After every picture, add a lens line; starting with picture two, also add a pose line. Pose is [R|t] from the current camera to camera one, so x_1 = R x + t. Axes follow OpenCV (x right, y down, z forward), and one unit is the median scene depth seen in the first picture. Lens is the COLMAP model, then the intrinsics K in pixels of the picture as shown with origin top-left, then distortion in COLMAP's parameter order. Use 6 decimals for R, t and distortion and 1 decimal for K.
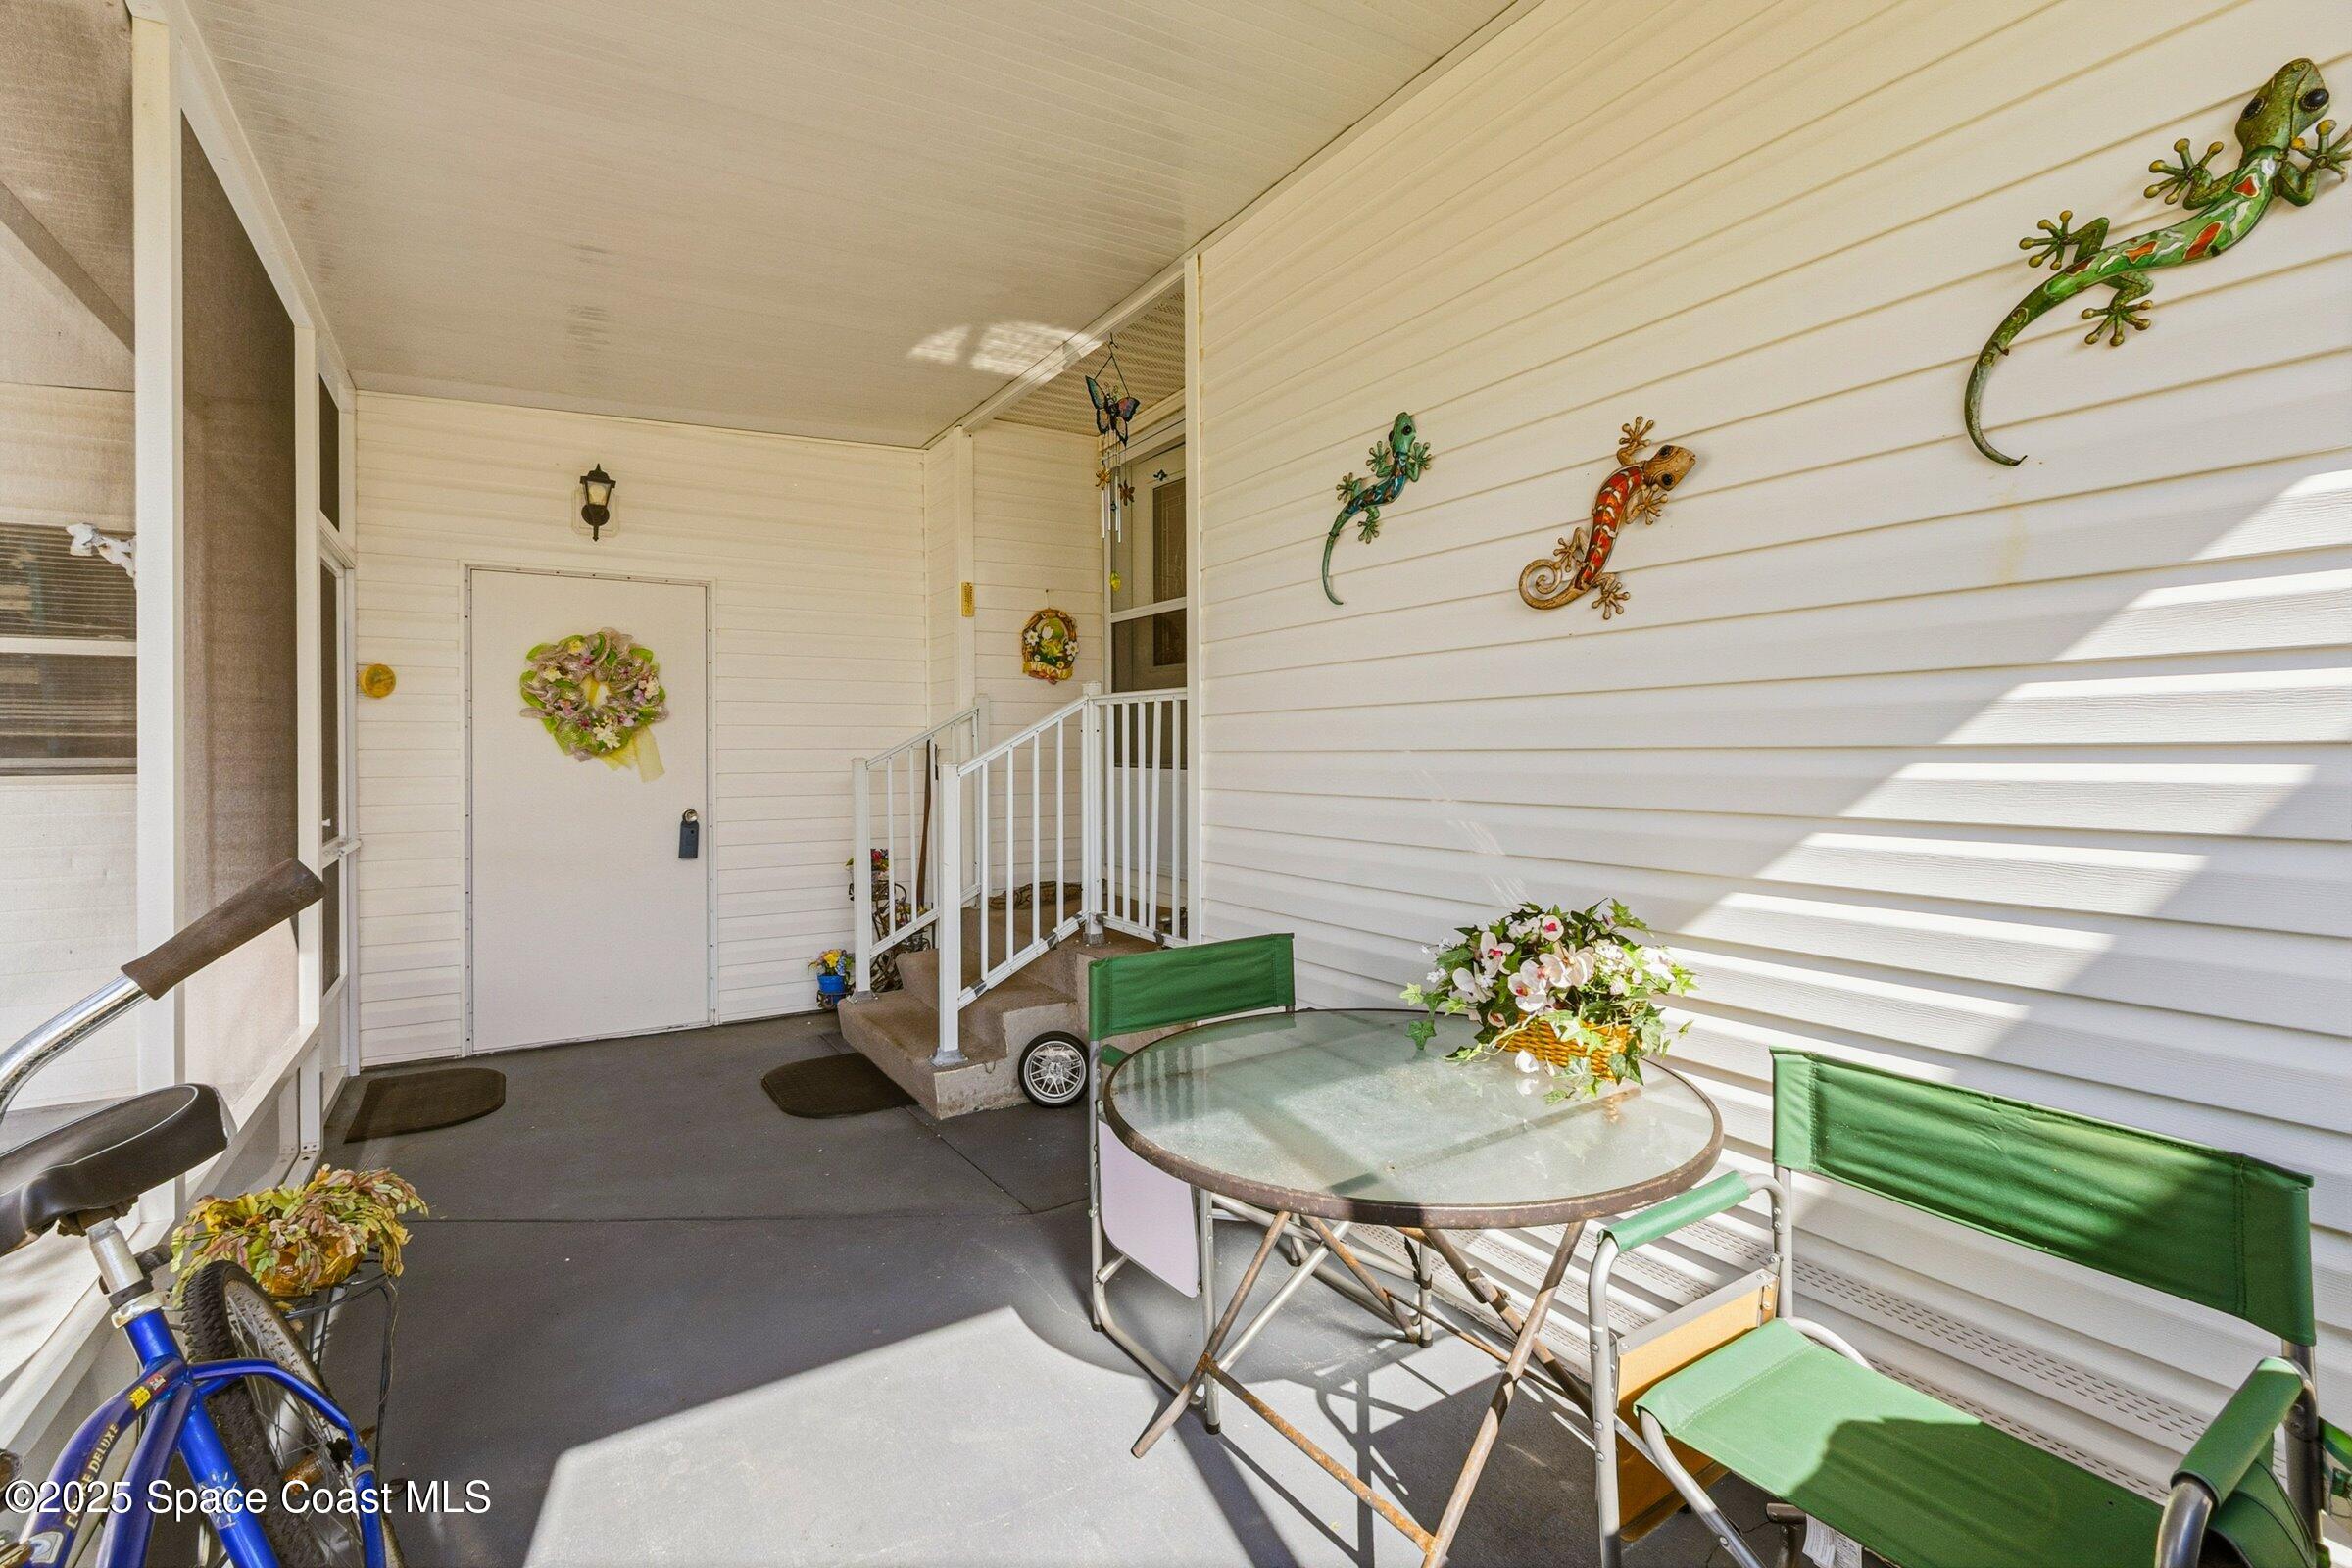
lens RADIAL K [[1068.1, 0, 1160.0], [0, 1068.1, 749.0], [0, 0, 1]] dist [0.005185, 0.000135]
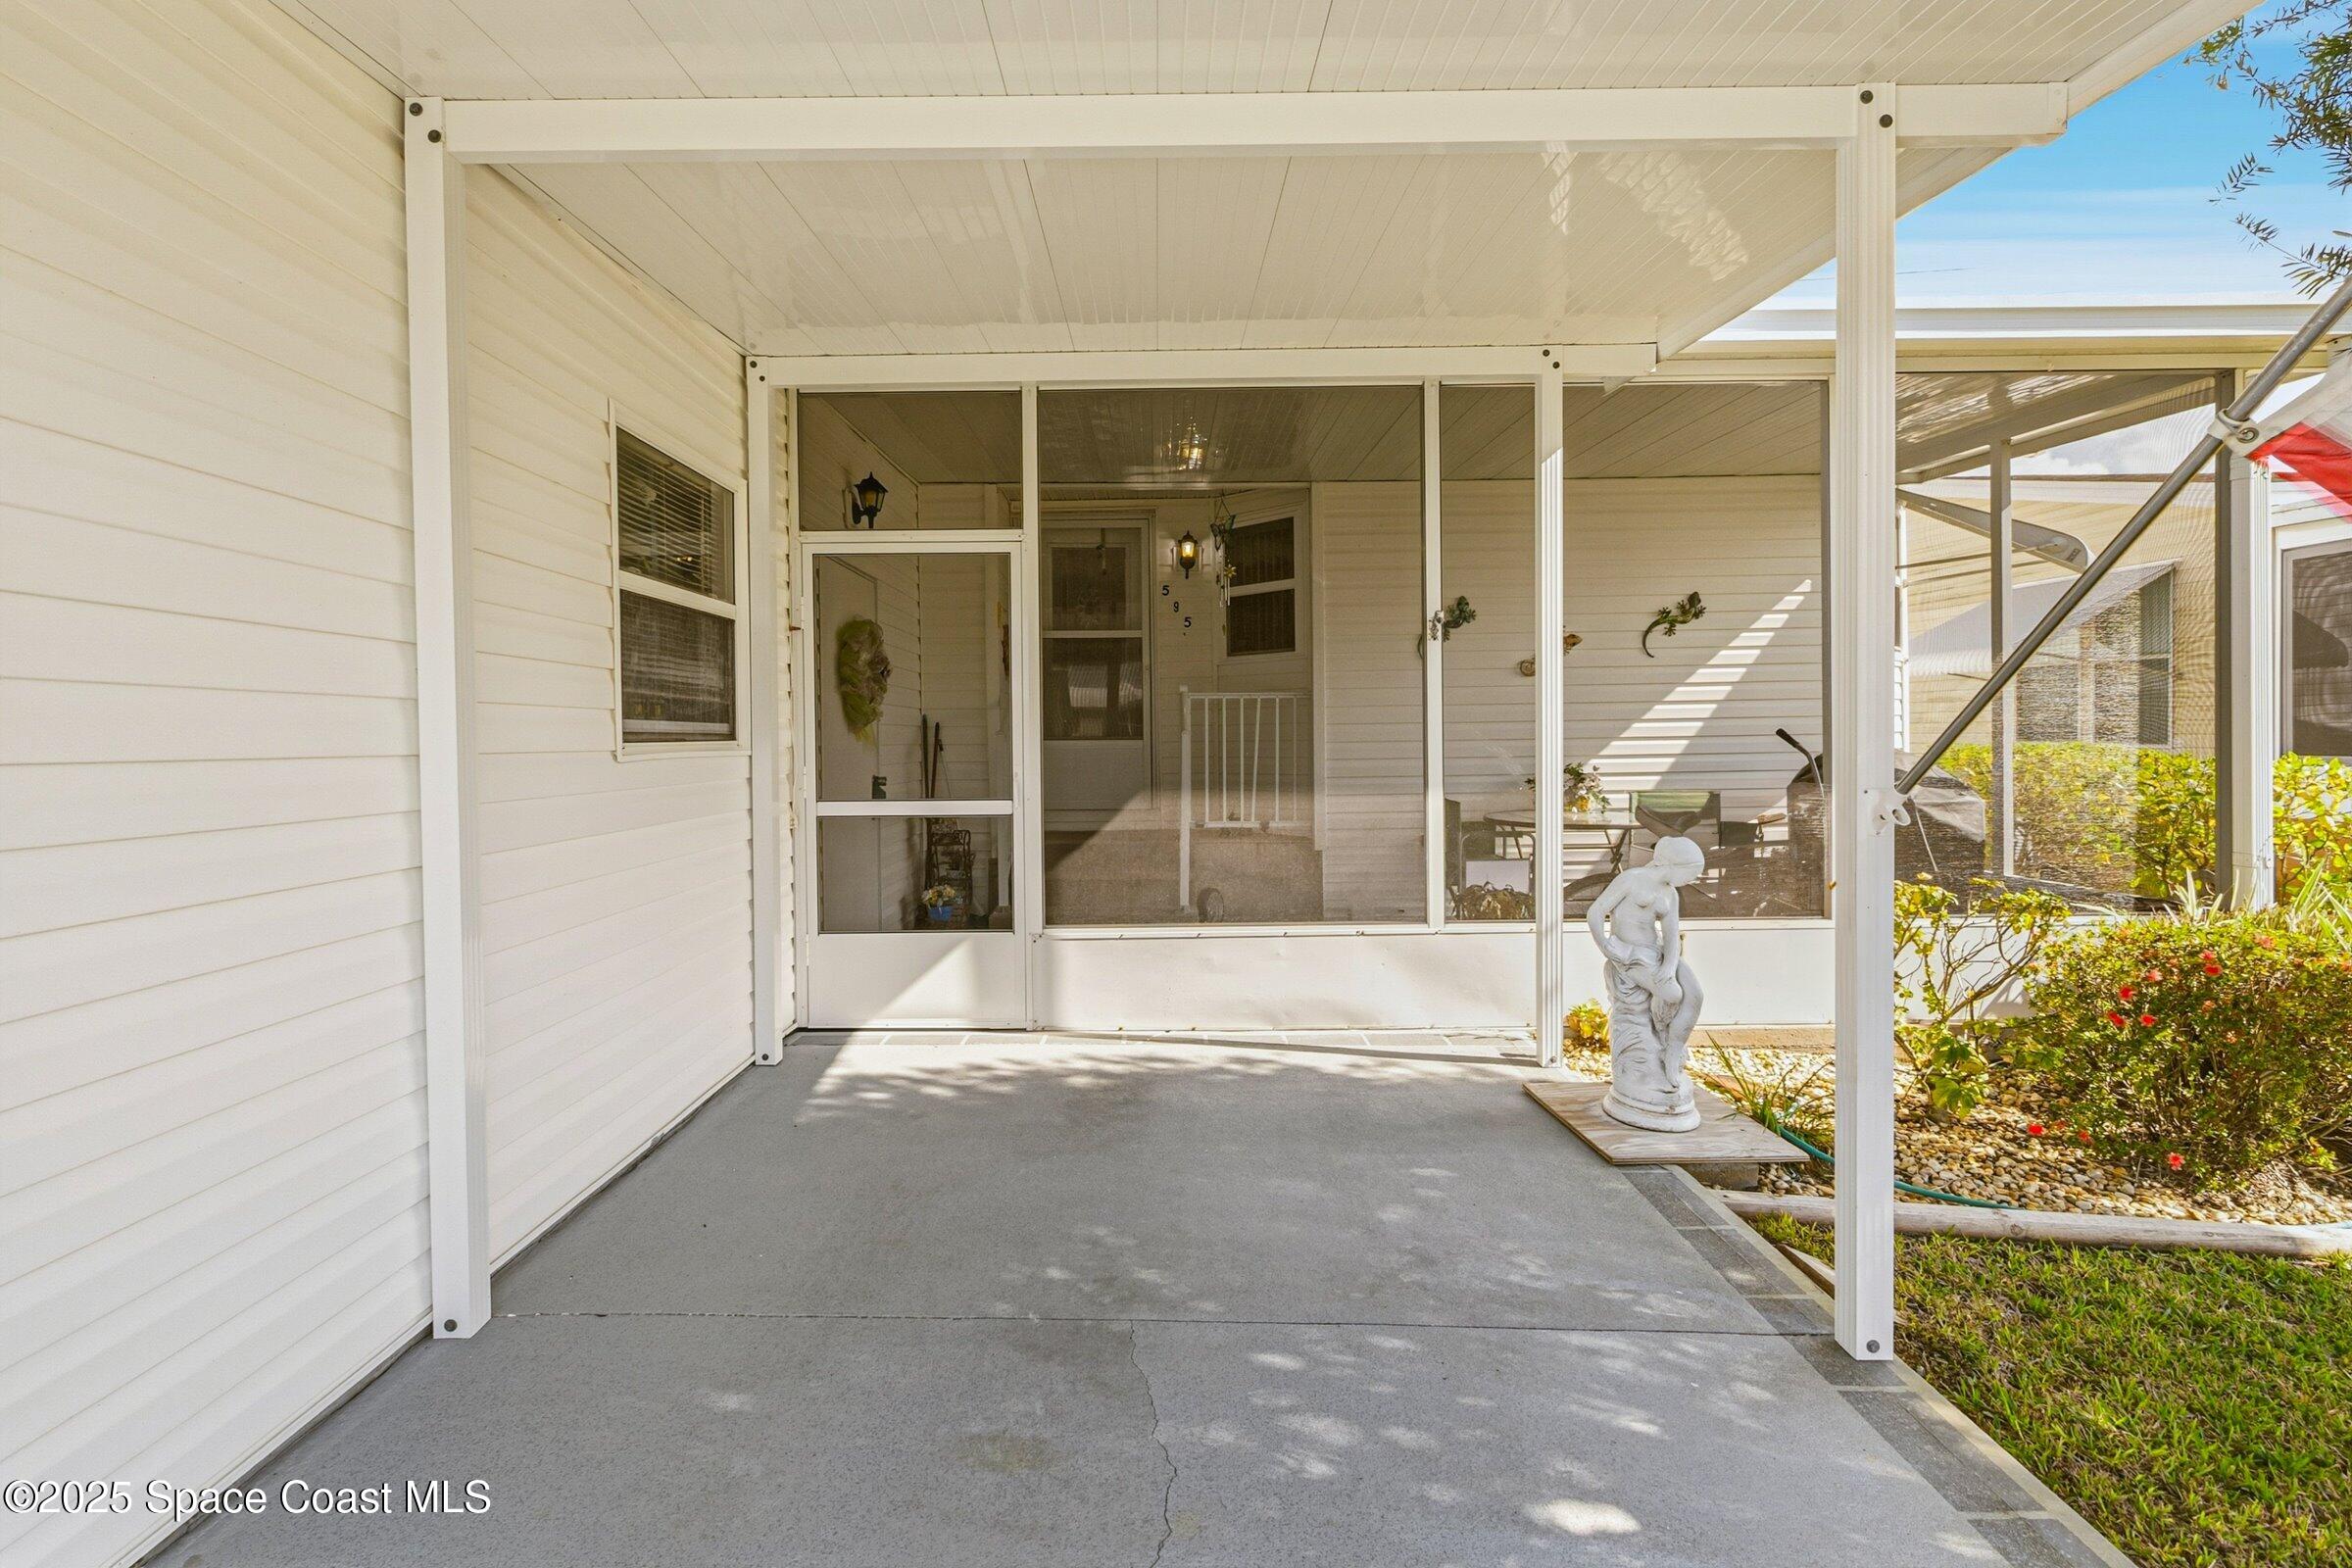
lens RADIAL K [[1068.1, 0, 1160.0], [0, 1068.1, 749.0], [0, 0, 1]] dist [0.005185, 0.000135]
pose [[0.512492, -0.007055, 0.858663, -2.660811], [0.012649, 0.999920, 0.000666, 0.058629], [-0.858599, 0.010520, 0.512540, 0.307981]]
